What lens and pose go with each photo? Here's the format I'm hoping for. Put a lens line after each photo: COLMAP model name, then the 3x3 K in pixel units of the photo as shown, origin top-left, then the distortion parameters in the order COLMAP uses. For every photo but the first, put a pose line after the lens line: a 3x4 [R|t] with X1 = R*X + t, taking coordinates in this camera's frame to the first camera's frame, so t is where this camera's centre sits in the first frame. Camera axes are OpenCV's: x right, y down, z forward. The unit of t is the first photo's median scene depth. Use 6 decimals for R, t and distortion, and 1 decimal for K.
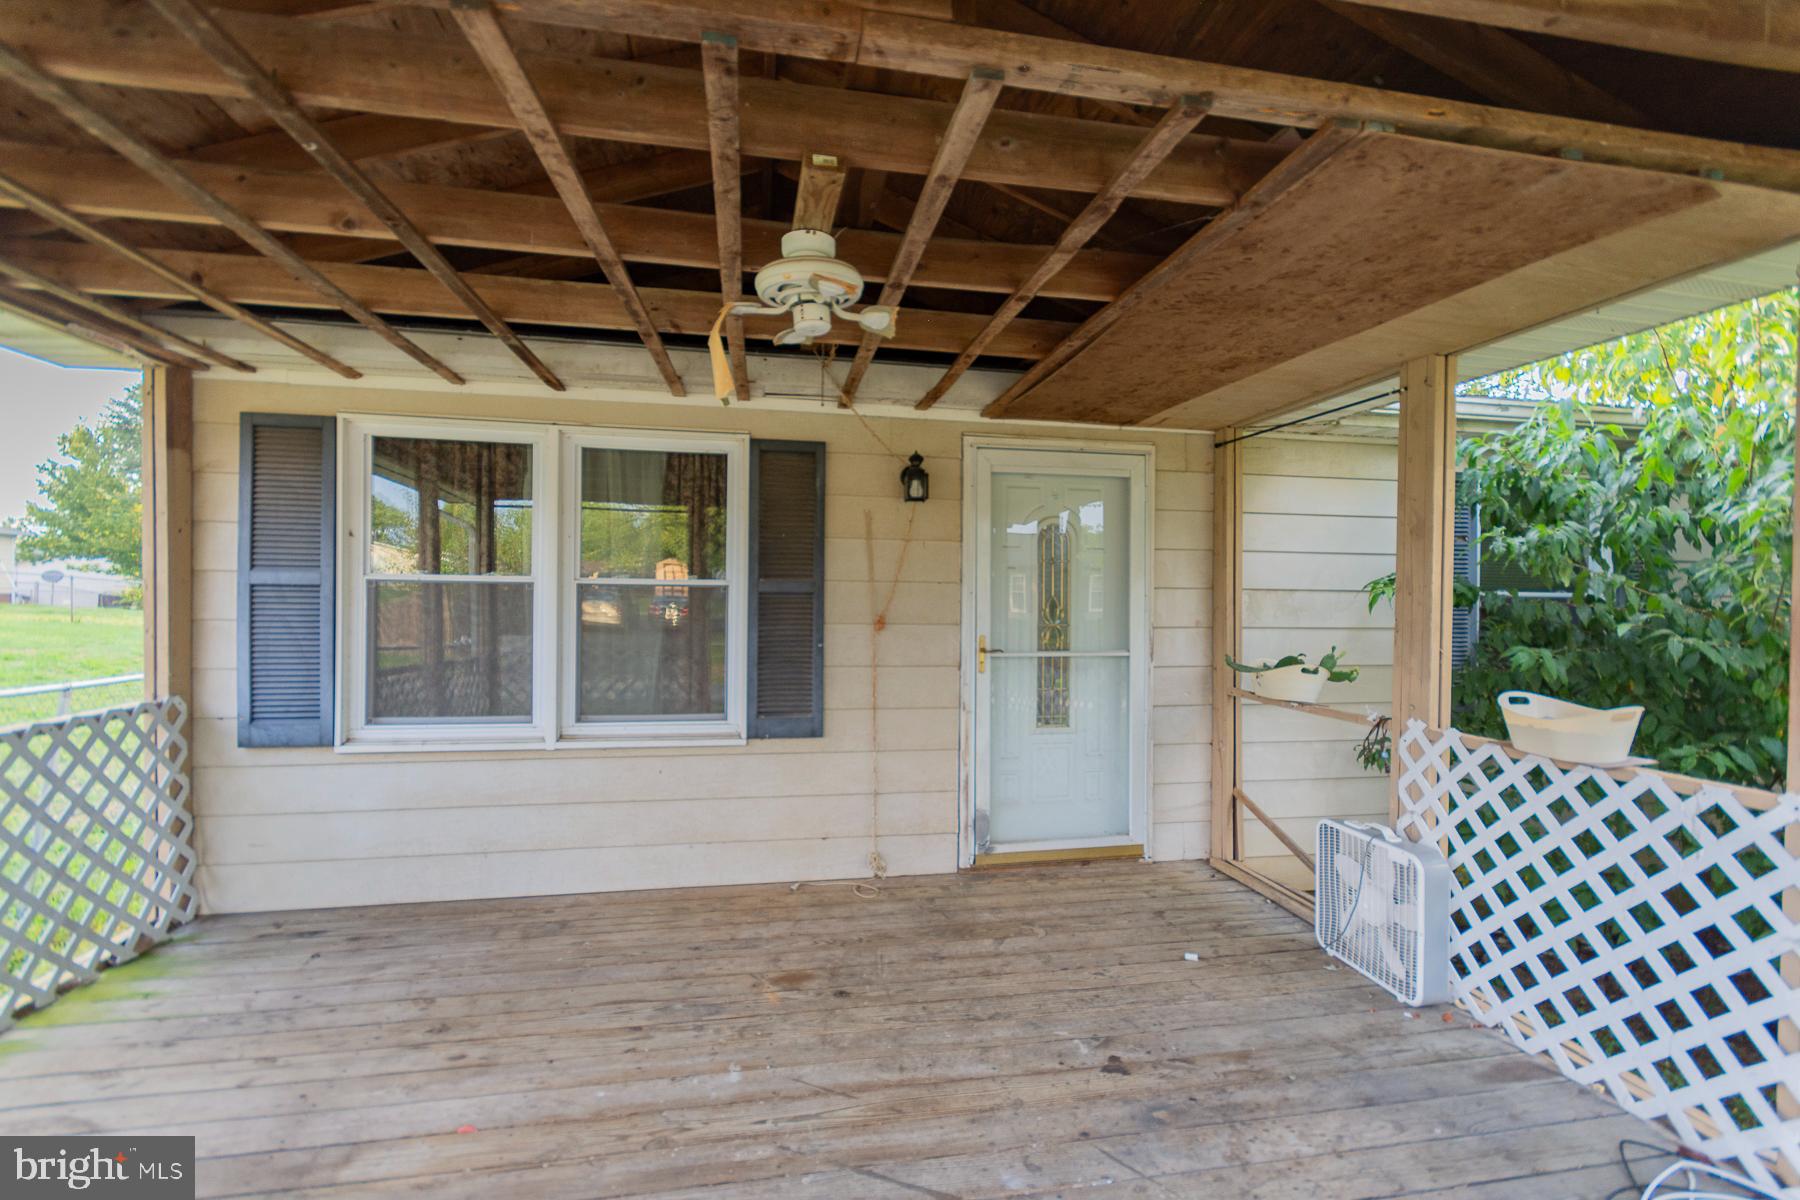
lens RADIAL K [[782.3, 0, 899.5], [0, 782.3, 608.5], [0, 0, 1]] dist [0.001290, -0.000421]
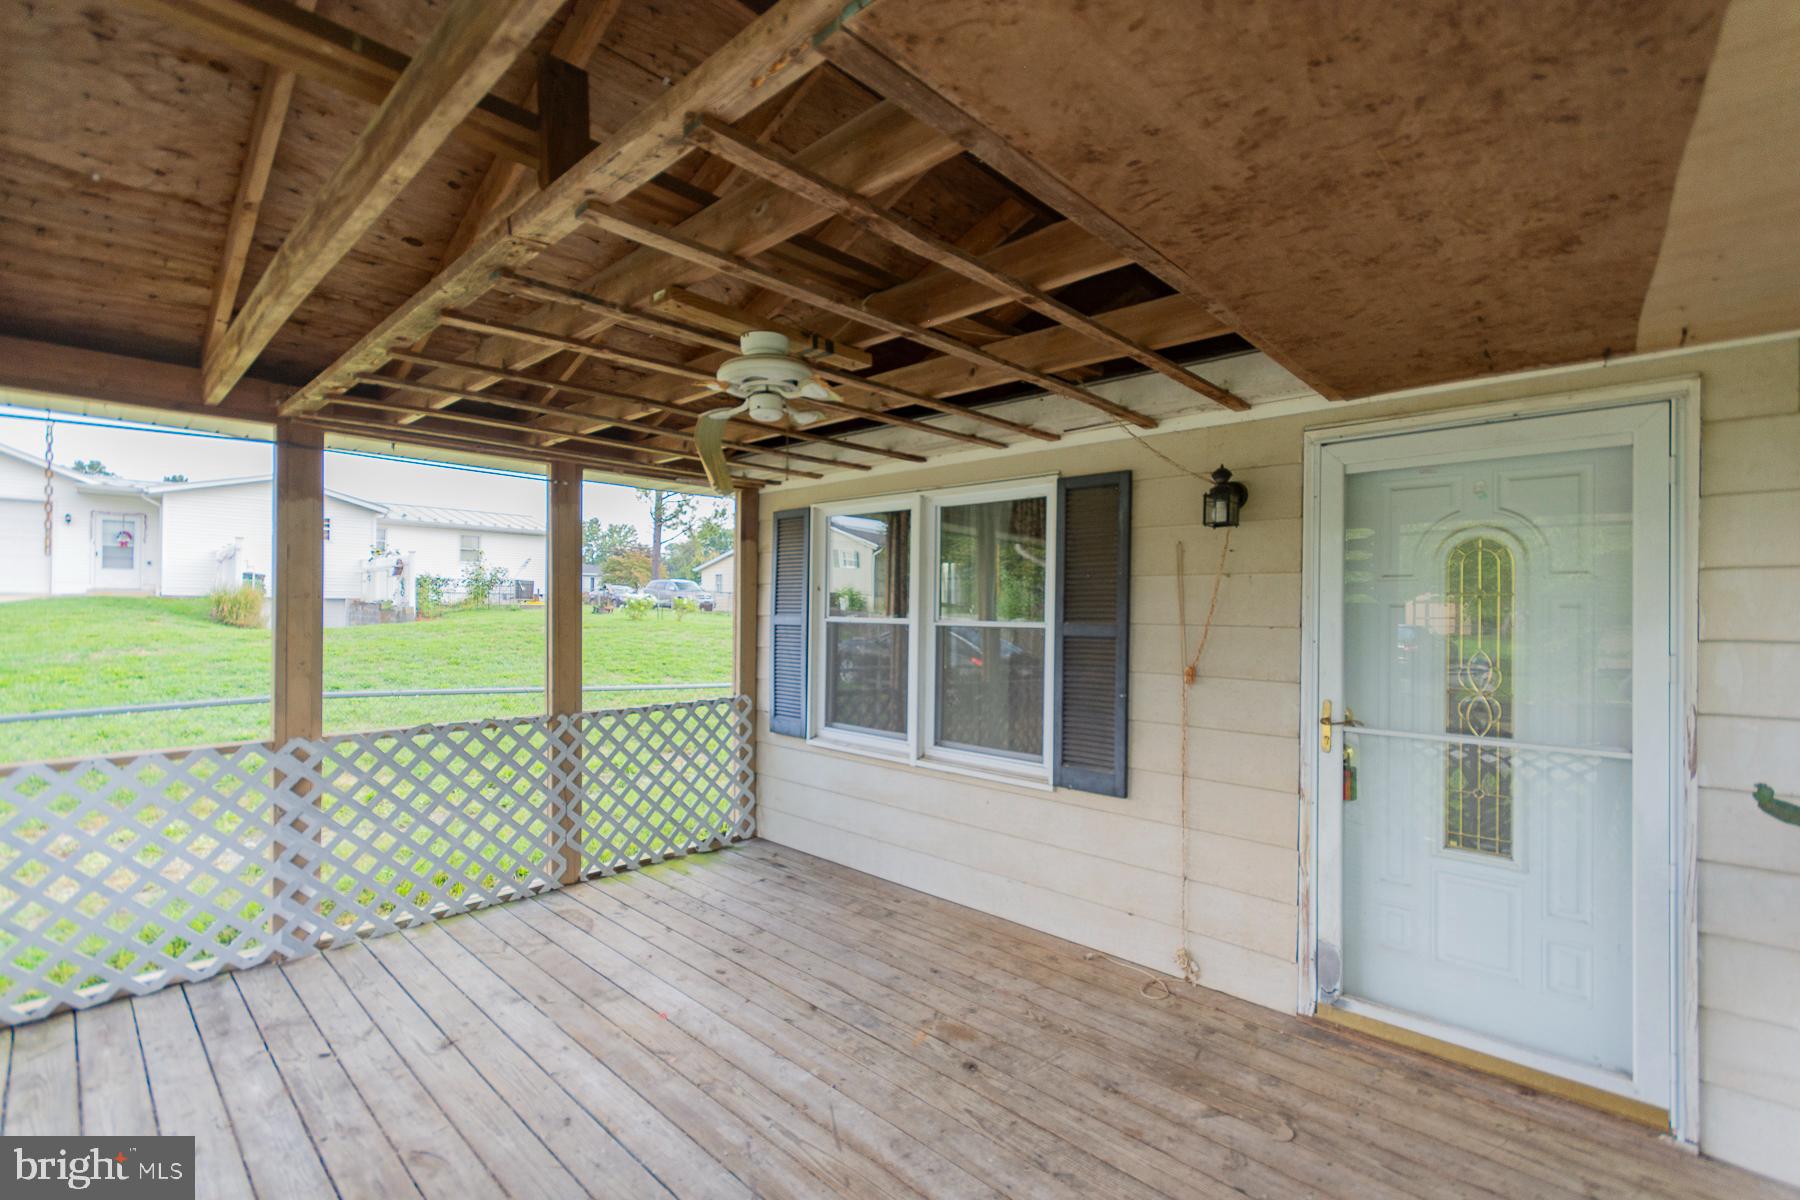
lens RADIAL K [[782.3, 0, 899.5], [0, 782.3, 608.5], [0, 0, 1]] dist [0.001290, -0.000421]
pose [[0.596366, -0.005786, -0.802692, 0.514173], [-0.013062, 0.999772, -0.016911, -0.038440], [0.802606, 0.020570, 0.596155, 0.281280]]
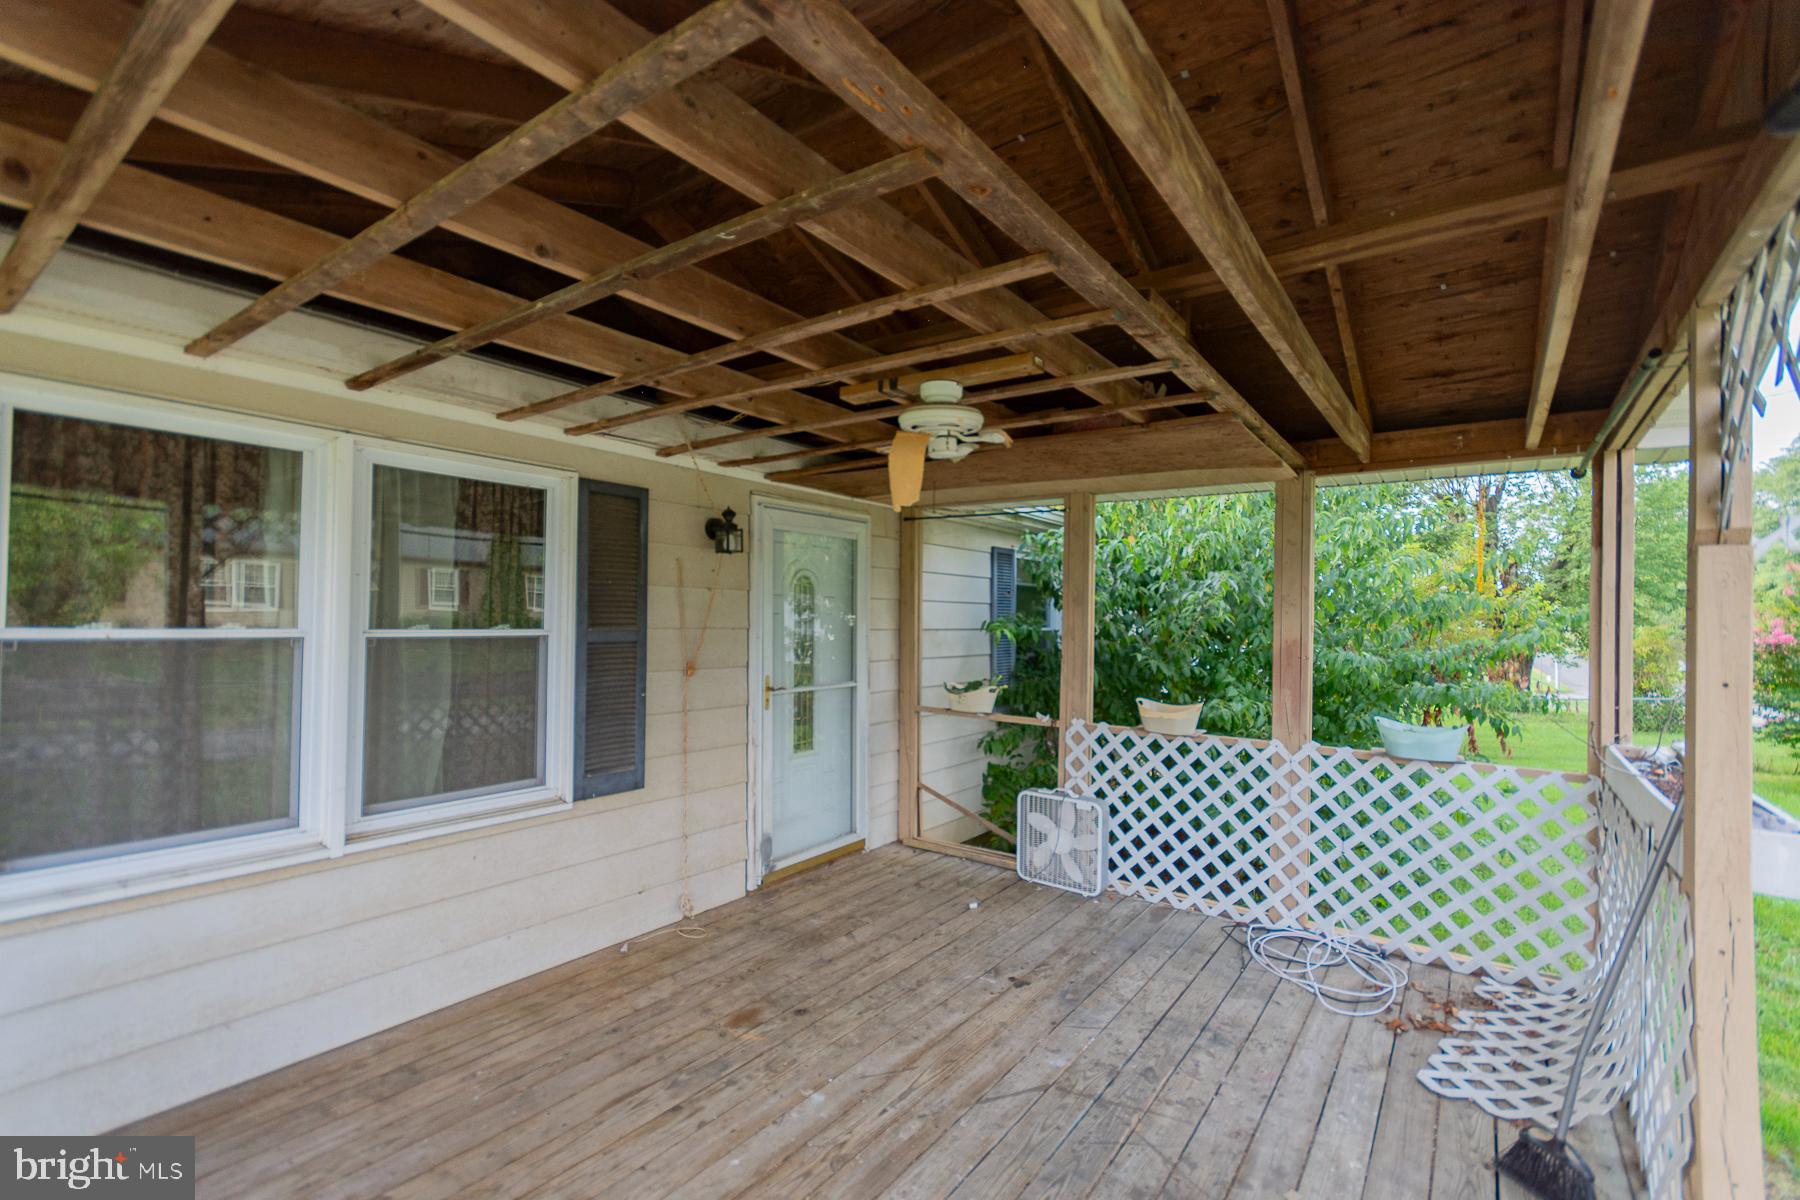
lens RADIAL K [[782.3, 0, 899.5], [0, 782.3, 608.5], [0, 0, 1]] dist [0.001290, -0.000421]
pose [[0.730960, 0.007811, 0.682376, -0.587850], [0.001500, 0.999914, -0.013053, -0.052519], [-0.682419, 0.010565, 0.730885, 0.068669]]
